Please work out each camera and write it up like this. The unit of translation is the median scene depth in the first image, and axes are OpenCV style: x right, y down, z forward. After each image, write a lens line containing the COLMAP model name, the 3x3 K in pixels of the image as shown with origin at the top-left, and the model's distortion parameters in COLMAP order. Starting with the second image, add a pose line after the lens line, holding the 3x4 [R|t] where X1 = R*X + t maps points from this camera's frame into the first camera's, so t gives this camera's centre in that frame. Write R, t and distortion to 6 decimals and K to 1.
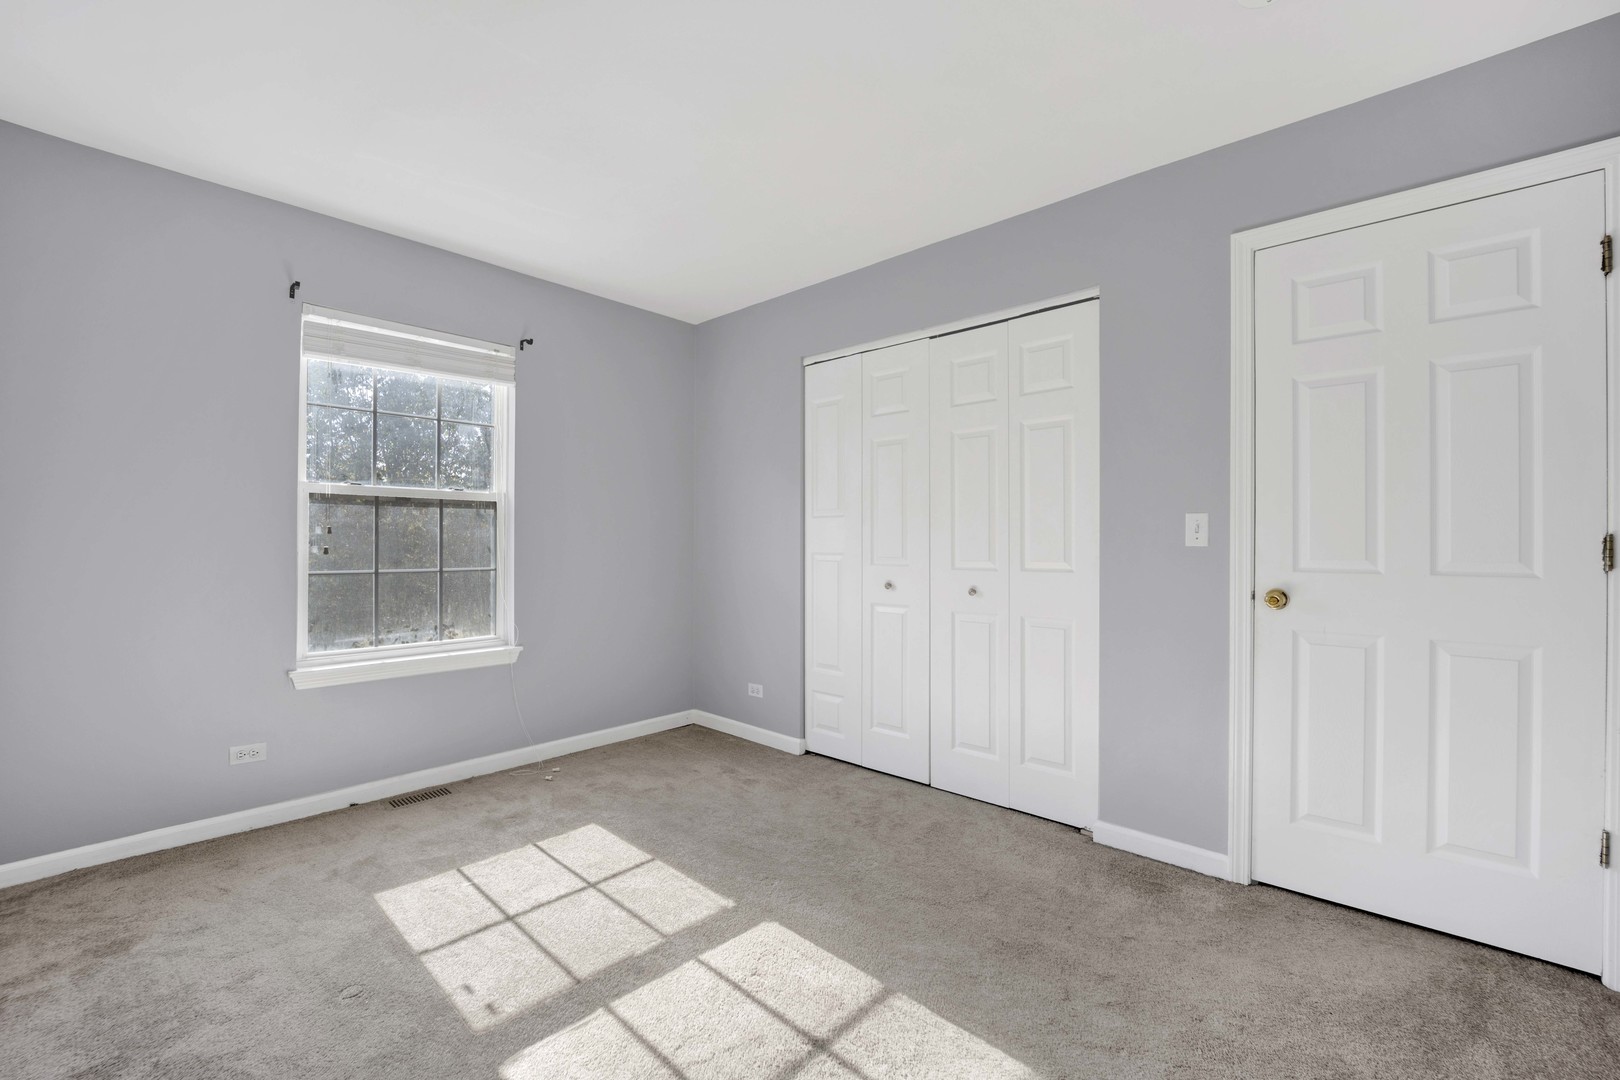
lens RADIAL K [[678.1, 0, 810.0], [0, 678.1, 540.0], [0, 0, 1]] dist [-0.022429, -0.000209]
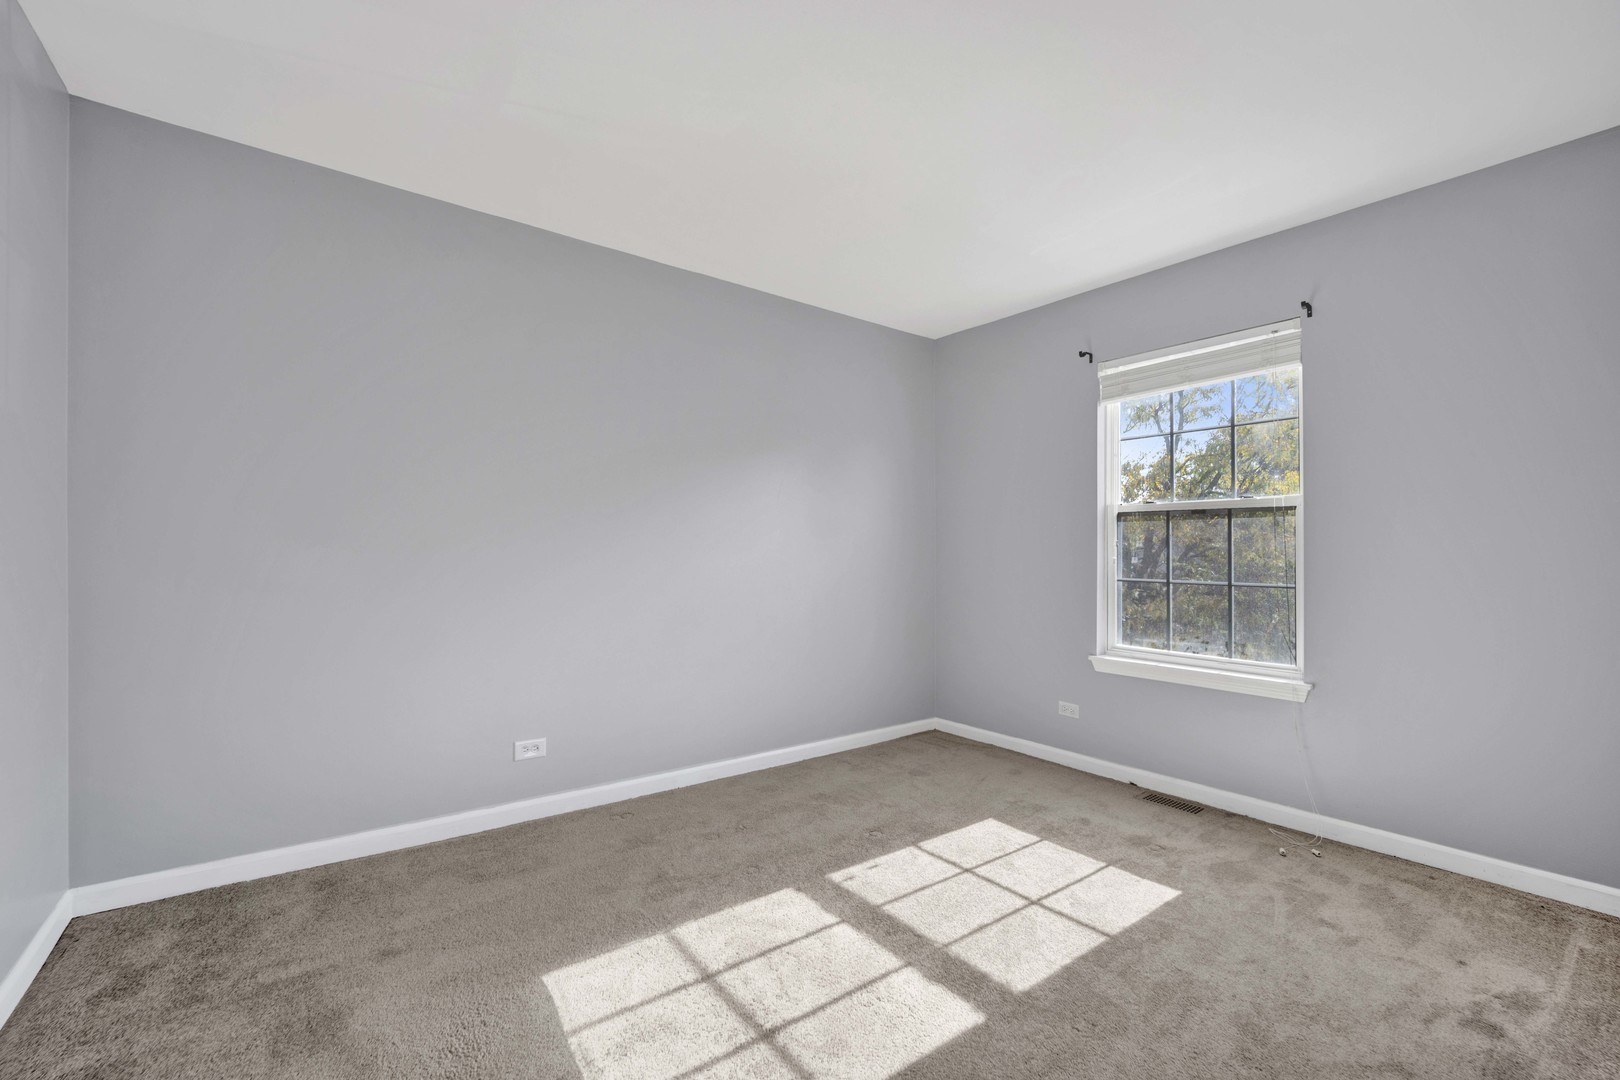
lens RADIAL K [[678.1, 0, 810.0], [0, 678.1, 540.0], [0, 0, 1]] dist [-0.022429, -0.000209]
pose [[-0.178442, -0.017882, -0.983788, 0.524893], [-0.002867, 0.999840, -0.017654, 0.001678], [0.983946, -0.000330, -0.178465, 0.630041]]
